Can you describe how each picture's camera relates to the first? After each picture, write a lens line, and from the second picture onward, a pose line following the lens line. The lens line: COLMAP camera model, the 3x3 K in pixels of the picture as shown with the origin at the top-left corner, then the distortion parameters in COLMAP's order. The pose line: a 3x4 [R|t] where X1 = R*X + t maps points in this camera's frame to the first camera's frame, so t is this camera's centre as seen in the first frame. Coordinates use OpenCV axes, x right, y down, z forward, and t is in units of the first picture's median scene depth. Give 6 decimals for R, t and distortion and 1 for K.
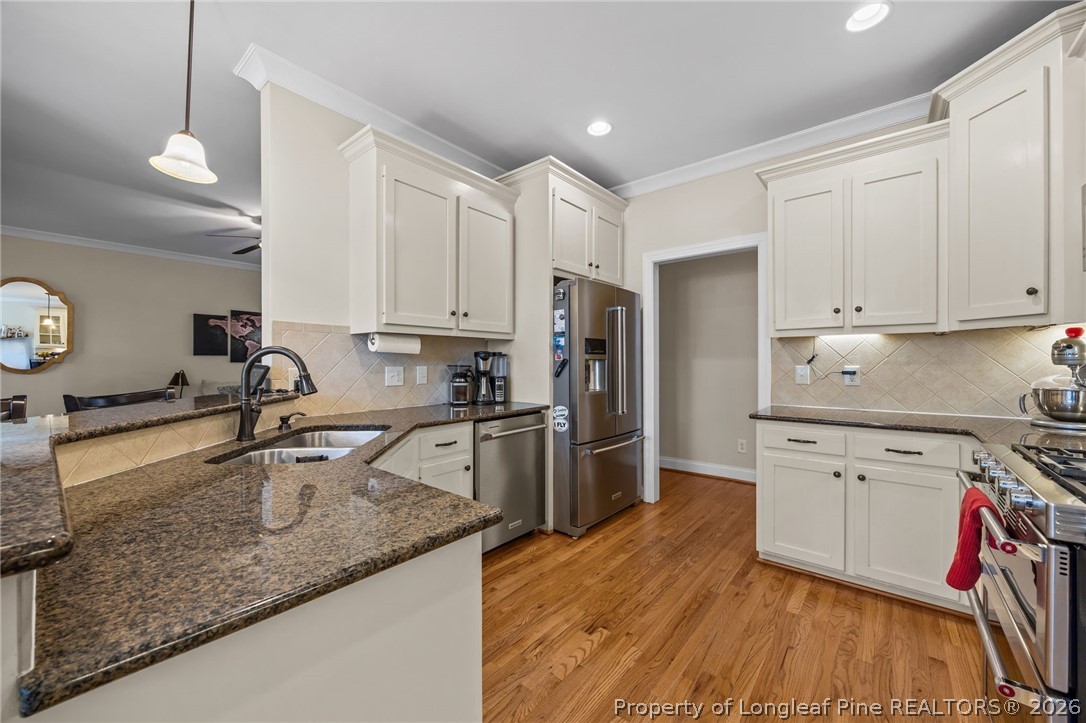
lens RADIAL K [[413.5, 0, 547.7], [0, 413.5, 362.2], [0, 0, 1]] dist [-0.002968, -0.000028]
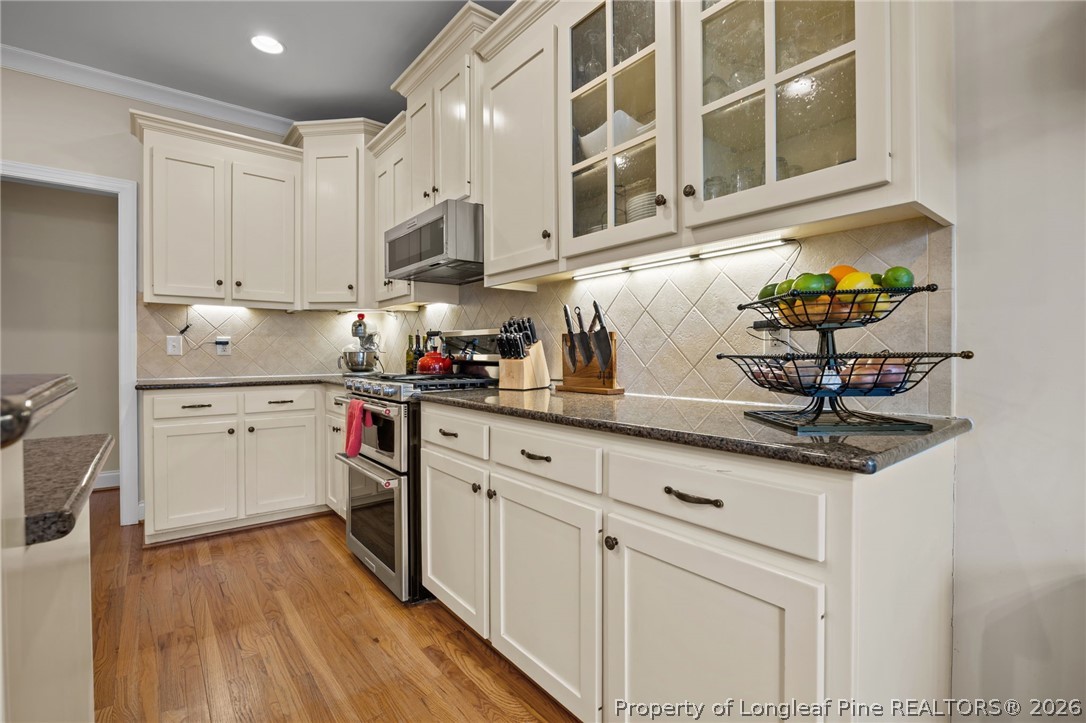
lens RADIAL K [[498.3, 0, 547.5], [0, 498.3, 358.3], [0, 0, 1]] dist [-0.017360, 0.000272]
pose [[0.204705, -0.005889, 0.978806, -0.308336], [0.000796, 0.999983, 0.005850, 0.052391], [-0.978823, -0.000418, 0.204706, -0.069960]]
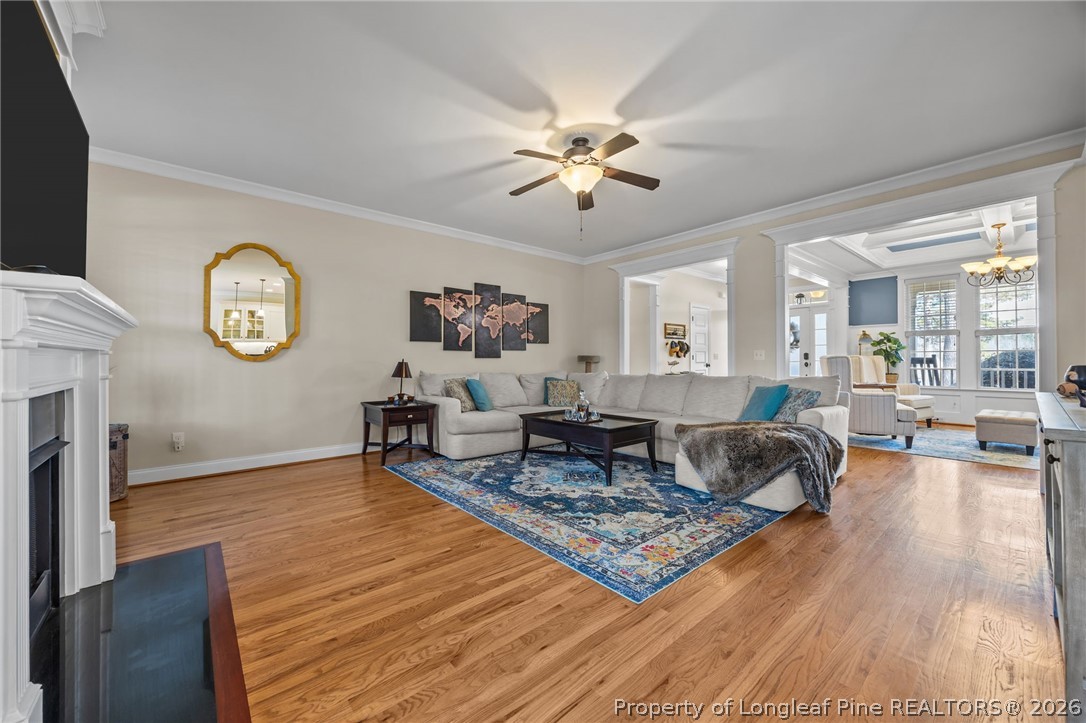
lens RADIAL K [[413.5, 0, 547.7], [0, 413.5, 362.2], [0, 0, 1]] dist [-0.002968, -0.000028]
pose [[0.985328, 0.002086, -0.170661, -0.936538], [-0.000740, 0.999968, 0.007951, 0.037895], [0.170672, -0.007708, 0.985298, 0.492692]]
